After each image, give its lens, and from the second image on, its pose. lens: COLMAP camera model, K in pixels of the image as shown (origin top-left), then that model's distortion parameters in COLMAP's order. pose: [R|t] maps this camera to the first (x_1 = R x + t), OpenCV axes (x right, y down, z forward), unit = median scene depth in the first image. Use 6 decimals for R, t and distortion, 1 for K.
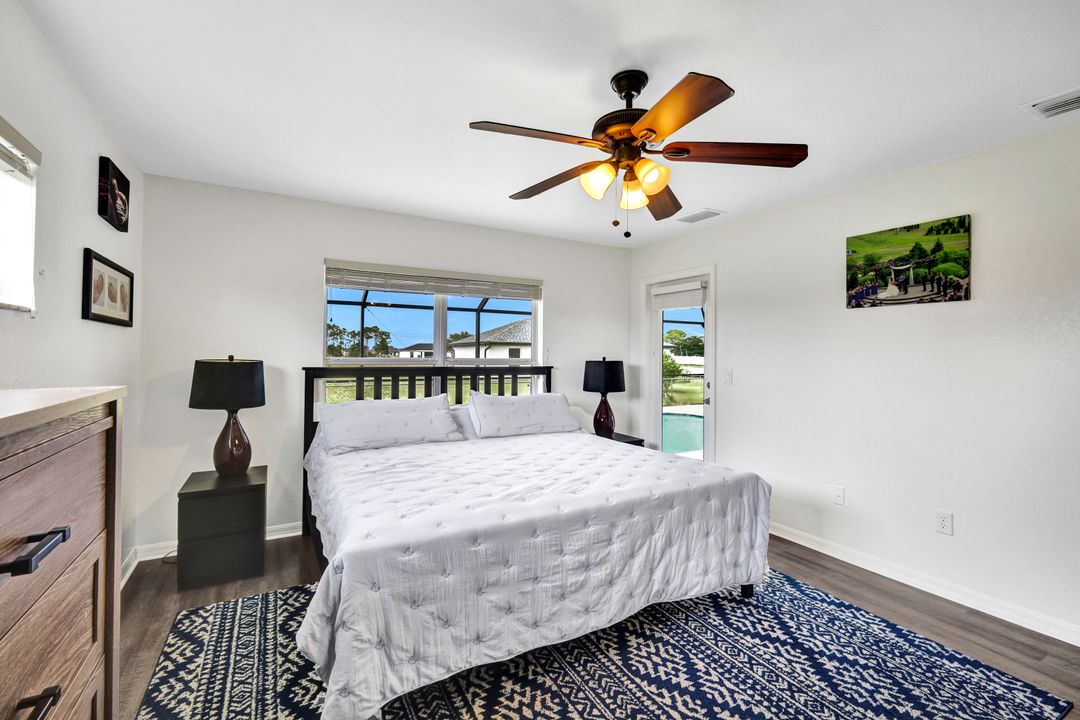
lens RADIAL K [[472.6, 0, 539.5], [0, 472.6, 354.2], [0, 0, 1]] dist [-0.001769, 0.000809]
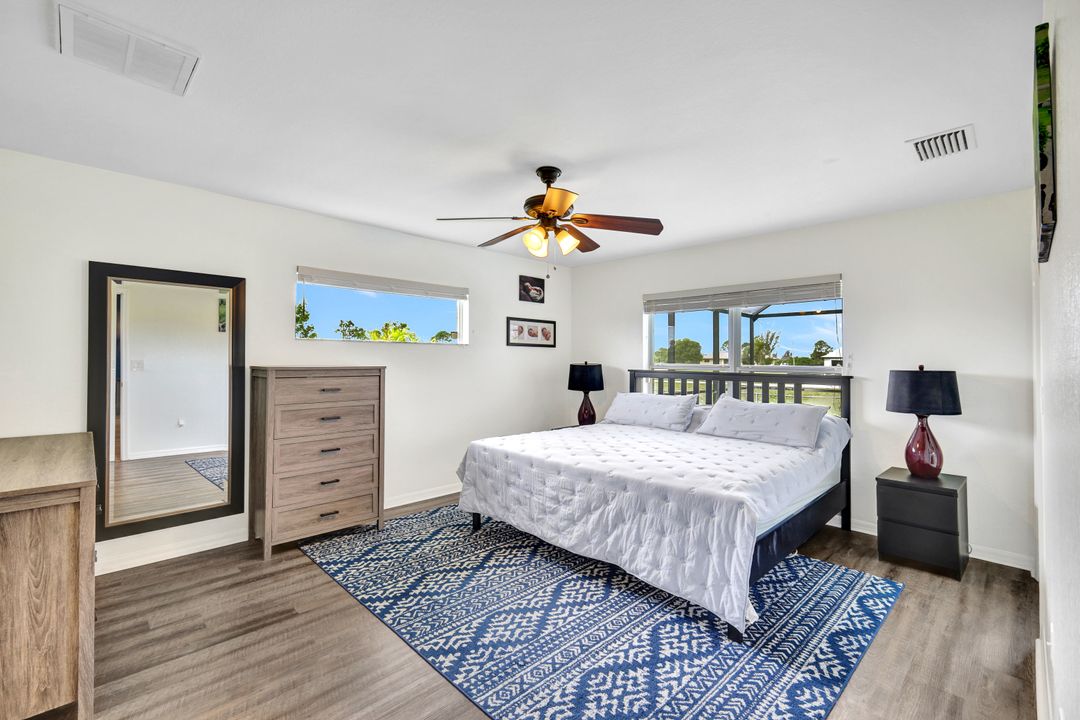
lens RADIAL K [[472.6, 0, 537.2], [0, 472.6, 359.7], [0, 0, 1]] dist [-0.001769, 0.000809]
pose [[0.251970, -0.003835, -0.967727, 1.316285], [-0.004881, 0.999974, -0.005234, 0.008076], [0.967723, 0.006042, 0.251945, 0.476596]]
